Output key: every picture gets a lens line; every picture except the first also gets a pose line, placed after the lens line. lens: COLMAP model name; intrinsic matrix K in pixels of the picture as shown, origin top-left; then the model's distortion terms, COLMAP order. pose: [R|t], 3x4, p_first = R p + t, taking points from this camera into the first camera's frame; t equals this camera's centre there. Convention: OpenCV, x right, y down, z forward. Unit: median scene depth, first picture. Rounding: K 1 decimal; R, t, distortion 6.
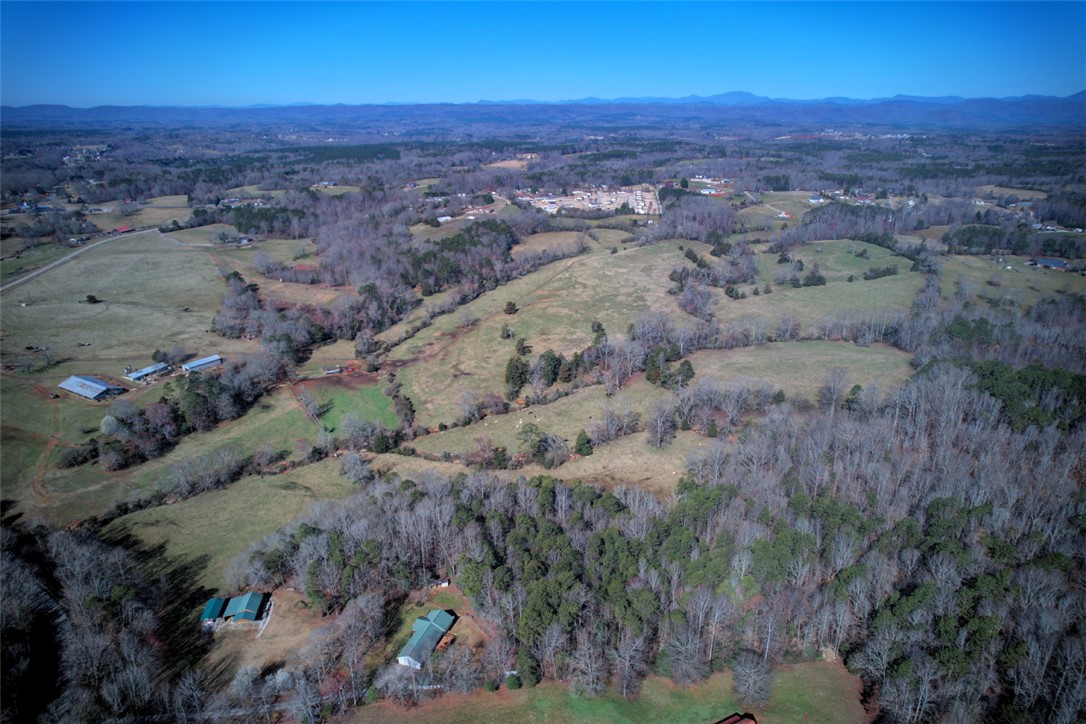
lens RADIAL K [[694.0, 0, 543.0], [0, 694.0, 362.0], [0, 0, 1]] dist [-0.067277, 0.063421]
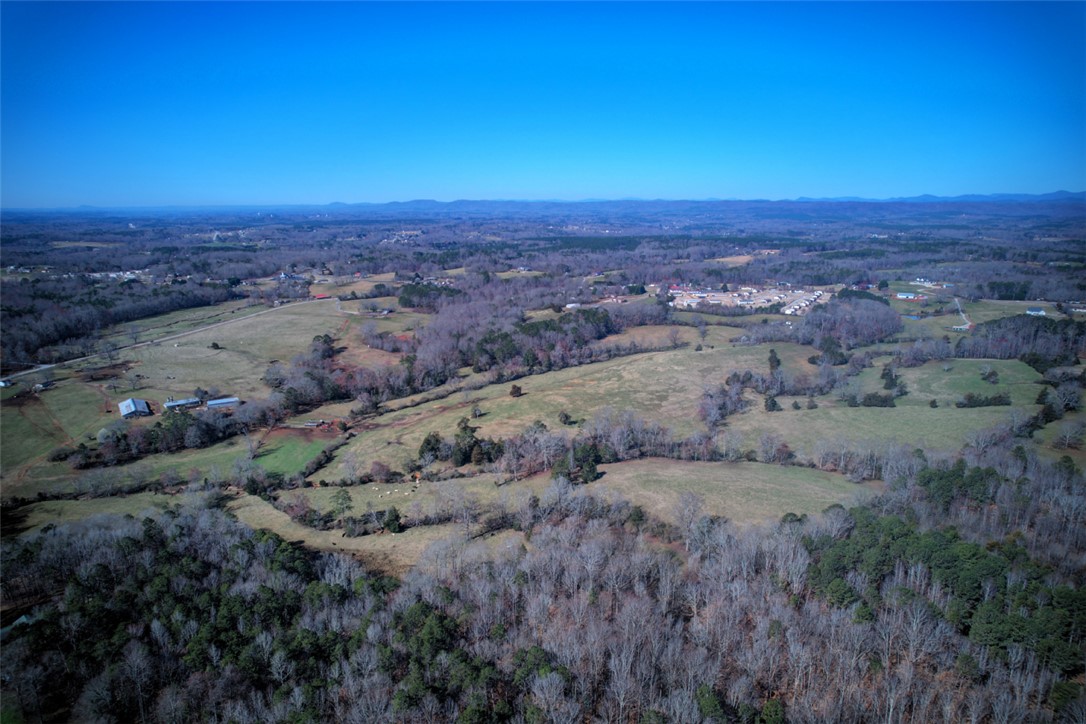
lens RADIAL K [[694.0, 0, 543.0], [0, 694.0, 362.0], [0, 0, 1]] dist [-0.067277, 0.063421]
pose [[0.906119, 0.094570, -0.412315, 0.277731], [-0.146672, 0.984464, -0.096532, -0.018854], [0.396781, 0.147945, 0.905913, 0.059769]]
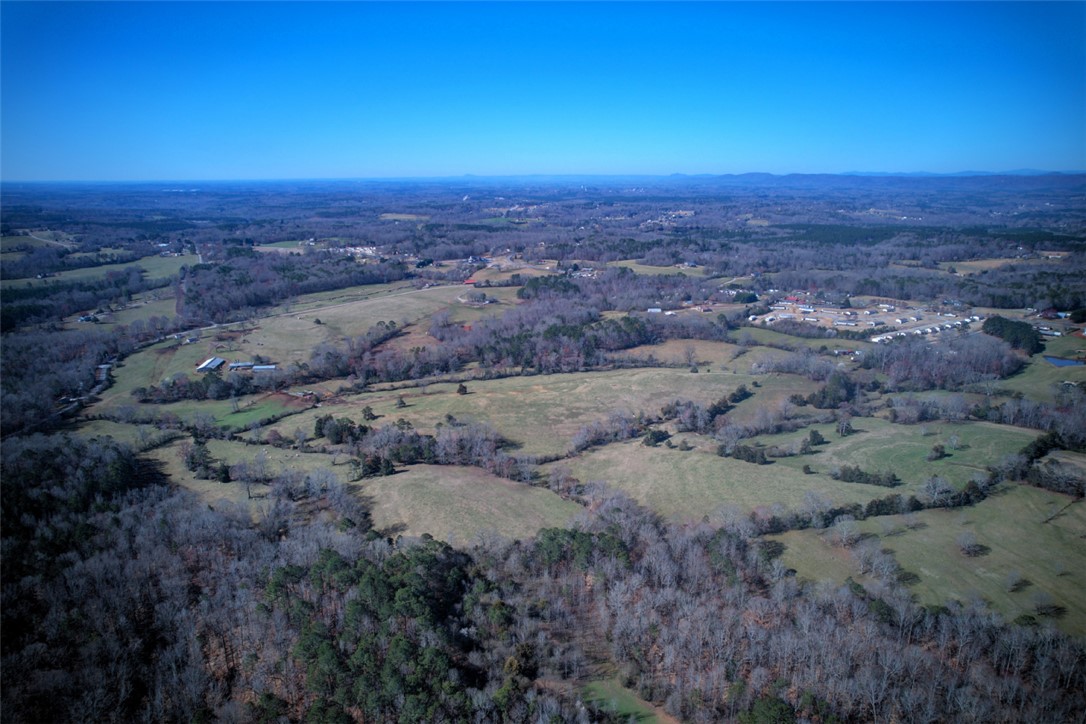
lens RADIAL K [[694.0, 0, 543.0], [0, 694.0, 362.0], [0, 0, 1]] dist [-0.067277, 0.063421]
pose [[0.609277, 0.207645, -0.765287, 0.628316], [-0.273742, 0.960852, 0.042770, -0.143468], [0.744209, 0.183433, 0.642266, 0.237249]]
